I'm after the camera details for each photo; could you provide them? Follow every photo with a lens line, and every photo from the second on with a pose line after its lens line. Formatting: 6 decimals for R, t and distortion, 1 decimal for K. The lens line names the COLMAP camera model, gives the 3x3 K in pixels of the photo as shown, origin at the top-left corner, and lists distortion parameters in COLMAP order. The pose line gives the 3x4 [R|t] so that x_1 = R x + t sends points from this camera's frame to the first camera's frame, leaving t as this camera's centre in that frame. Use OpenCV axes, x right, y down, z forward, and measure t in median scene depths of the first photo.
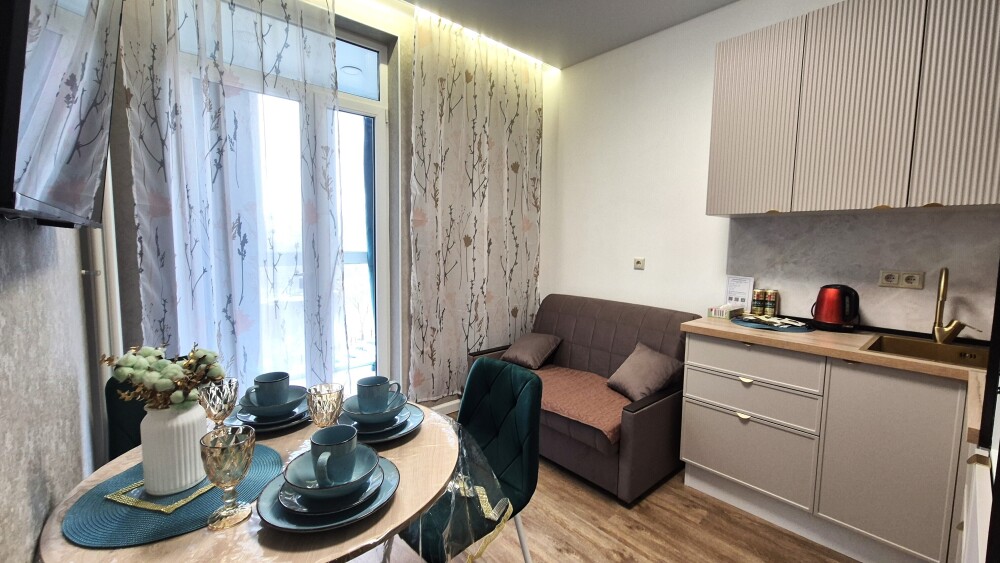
lens RADIAL K [[407.4, 0, 501.1], [0, 407.4, 278.1], [0, 0, 1]] dist [0.002487, 0.000039]
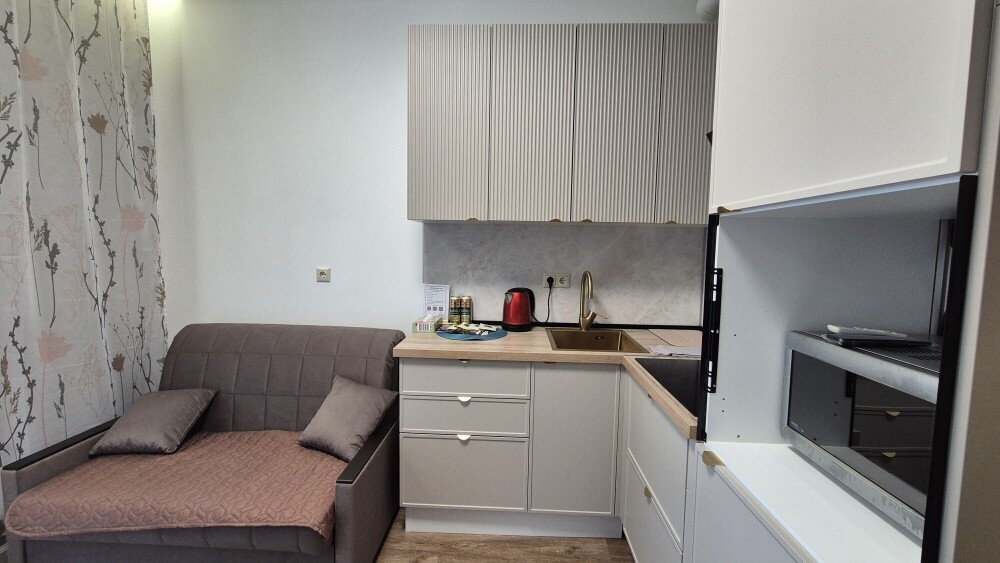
lens RADIAL K [[407.4, 0, 495.1], [0, 407.4, 278.3], [0, 0, 1]] dist [0.002487, 0.000039]
pose [[0.699459, -0.060643, 0.712095, 0.000668], [0.058097, 0.997921, 0.027918, -0.040416], [-0.712307, 0.021843, 0.701528, 0.245717]]
